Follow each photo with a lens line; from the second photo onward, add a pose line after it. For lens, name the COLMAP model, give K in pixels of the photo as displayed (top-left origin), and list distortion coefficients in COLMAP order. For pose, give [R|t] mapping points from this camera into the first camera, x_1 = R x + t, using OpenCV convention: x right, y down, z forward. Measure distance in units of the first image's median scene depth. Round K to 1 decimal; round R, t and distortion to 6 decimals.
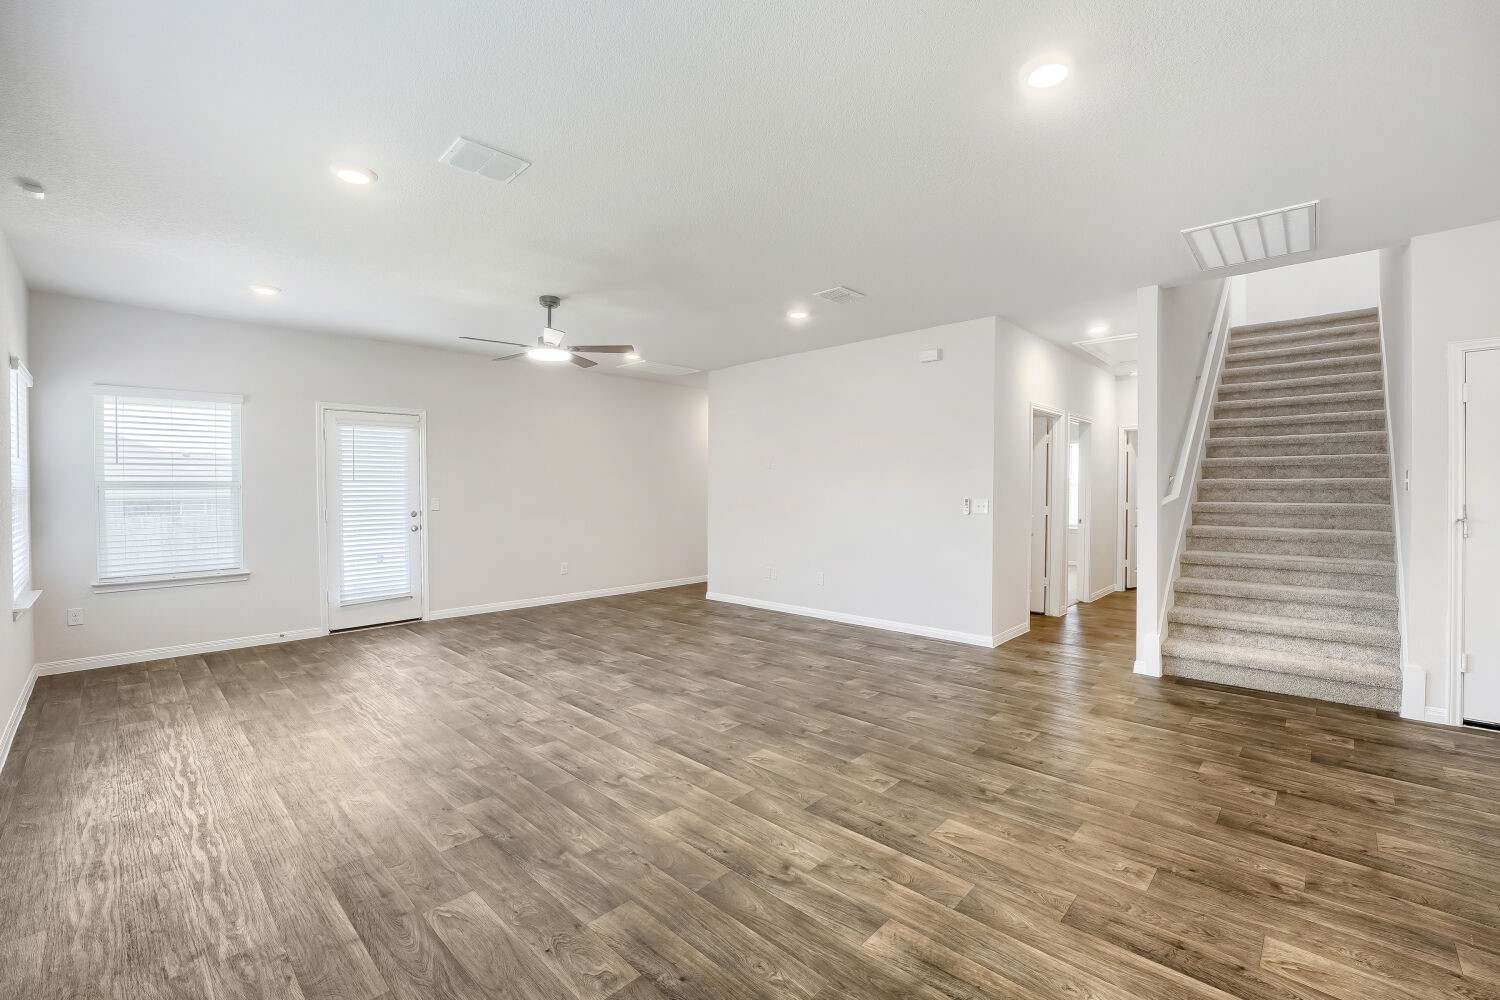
lens RADIAL K [[625.4, 0, 747.5], [0, 625.4, 496.2], [0, 0, 1]] dist [-0.023366, 0.000215]
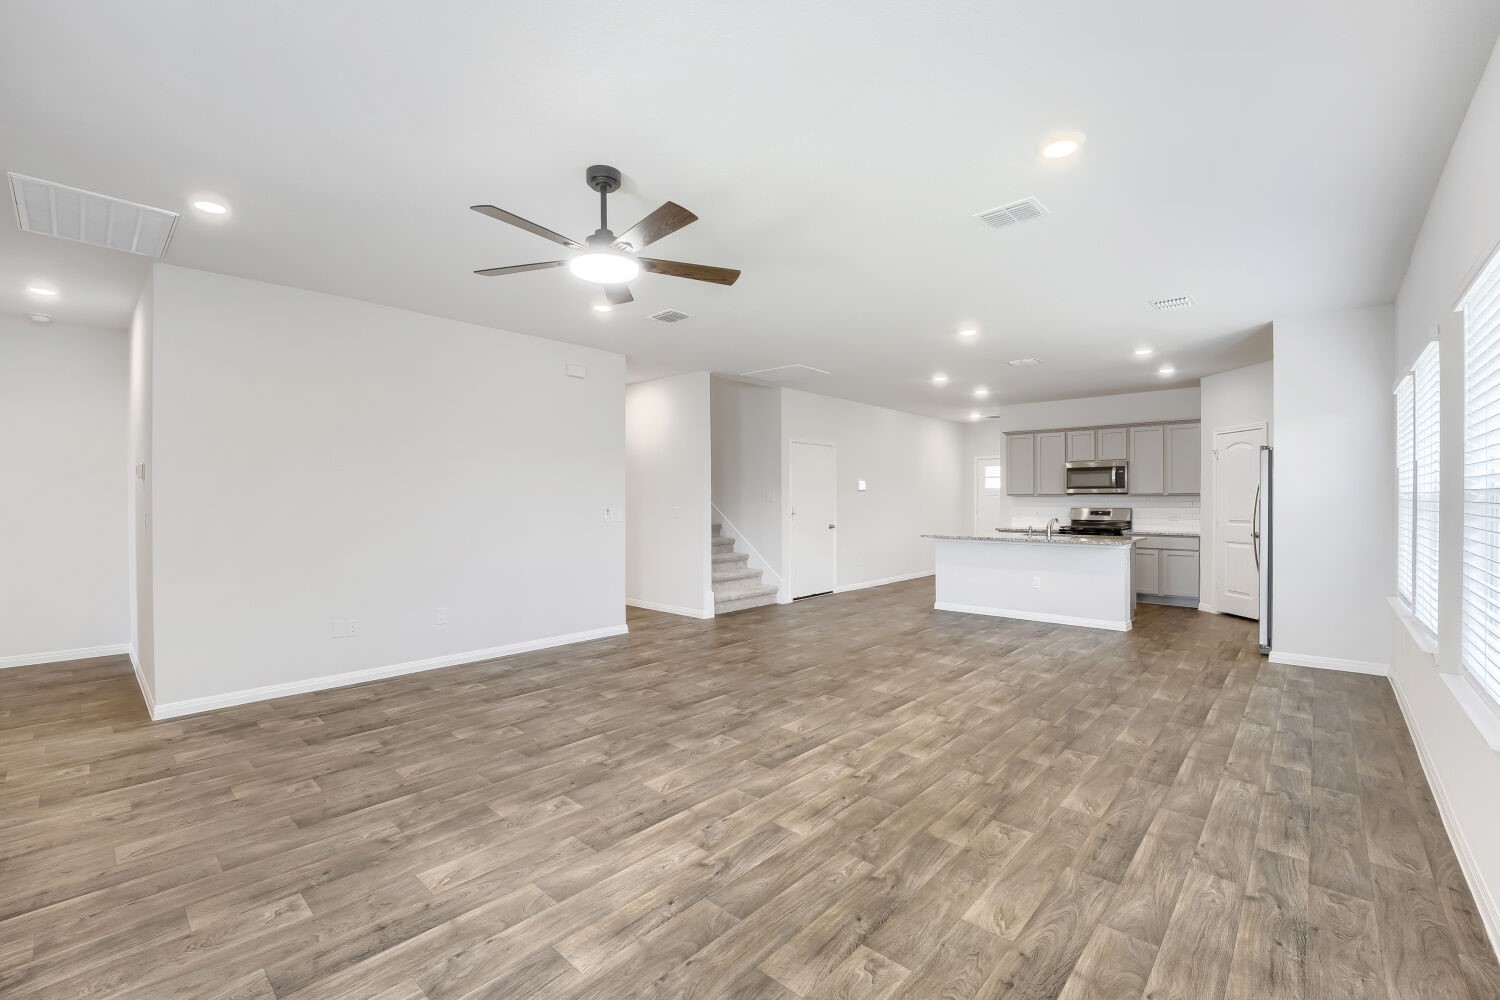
lens RADIAL K [[633.9, 0, 742.9], [0, 633.9, 505.4], [0, 0, 1]] dist [-0.022891, 0.000147]
pose [[-0.017688, -0.005050, 0.999831, -0.276744], [0.011044, 0.999925, 0.005246, -0.002086], [-0.999783, 0.011135, -0.017631, 0.265280]]
